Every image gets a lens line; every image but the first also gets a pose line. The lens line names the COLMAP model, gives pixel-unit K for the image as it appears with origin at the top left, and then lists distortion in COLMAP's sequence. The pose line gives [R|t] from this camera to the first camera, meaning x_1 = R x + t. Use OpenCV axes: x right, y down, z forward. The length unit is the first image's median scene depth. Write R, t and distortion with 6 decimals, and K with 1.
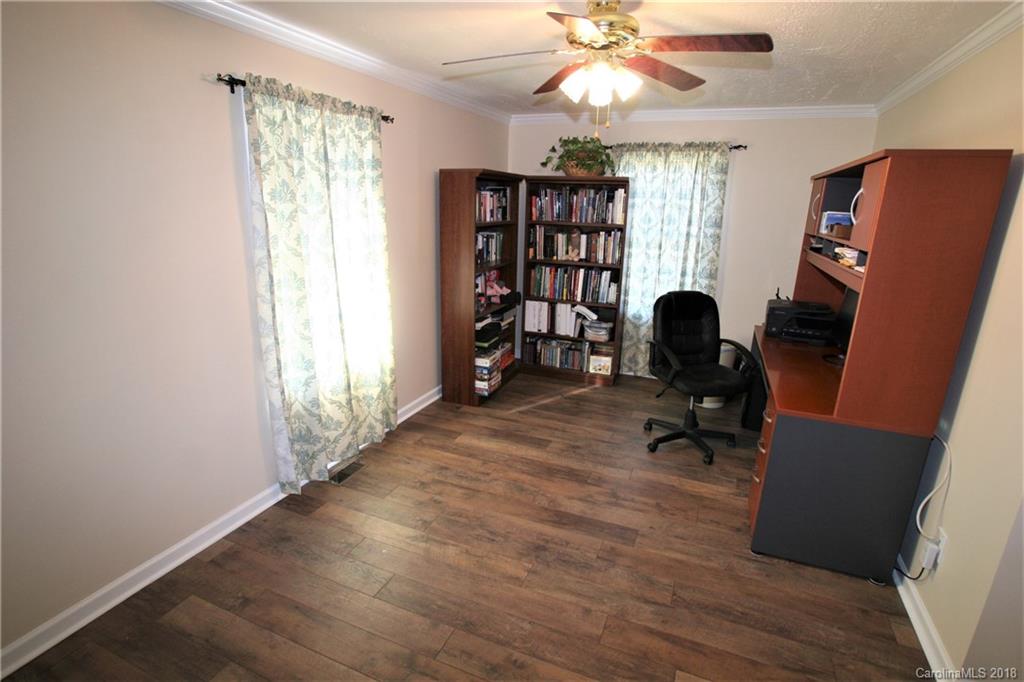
lens RADIAL K [[518.1, 0, 506.0], [0, 518.1, 336.7], [0, 0, 1]] dist [-0.090258, 0.055429]
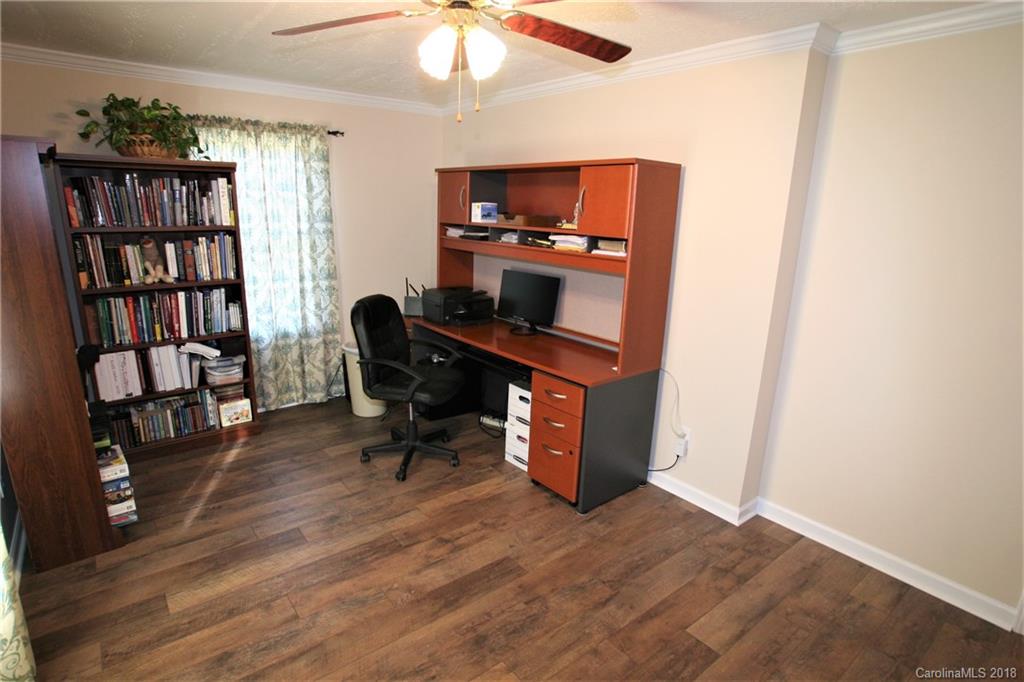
lens RADIAL K [[538.9, 0, 512.0], [0, 538.9, 341.0], [0, 0, 1]] dist [-0.072759, 0.038433]
pose [[0.482654, -0.231468, 0.844670, -0.266482], [0.209766, 0.966924, 0.145108, -0.078463], [-0.850319, 0.107146, 0.515244, 0.259881]]
